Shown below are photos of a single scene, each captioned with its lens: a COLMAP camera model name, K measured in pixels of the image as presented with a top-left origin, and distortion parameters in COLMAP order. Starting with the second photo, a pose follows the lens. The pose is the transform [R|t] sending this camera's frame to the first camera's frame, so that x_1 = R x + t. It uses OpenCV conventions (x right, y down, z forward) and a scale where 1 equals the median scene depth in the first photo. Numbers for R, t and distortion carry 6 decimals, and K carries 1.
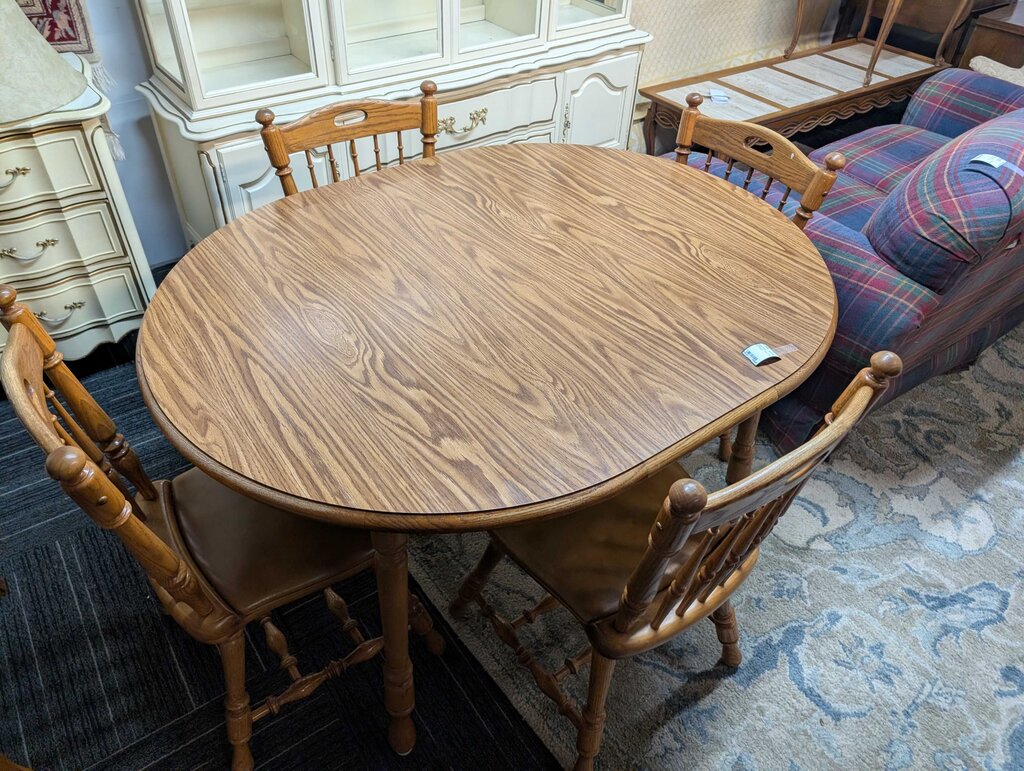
lens RADIAL K [[744.9, 0, 508.8], [0, 744.9, 386.0], [0, 0, 1]] dist [0.021207, -0.021091]
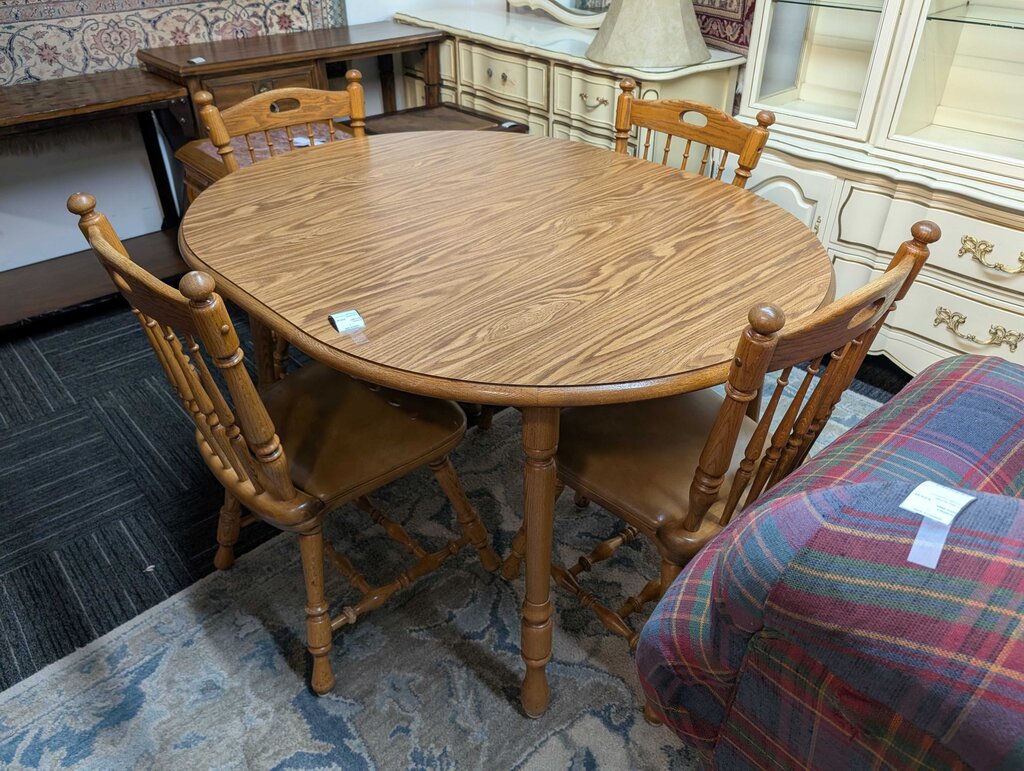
lens RADIAL K [[744.9, 0, 513.9], [0, 744.9, 386.0], [0, 0, 1]] dist [0.021207, -0.021091]
pose [[0.118885, 0.527411, -0.841252, 0.927537], [-0.647115, 0.683757, 0.337222, -0.337181], [0.753066, 0.504296, 0.422584, 0.650194]]
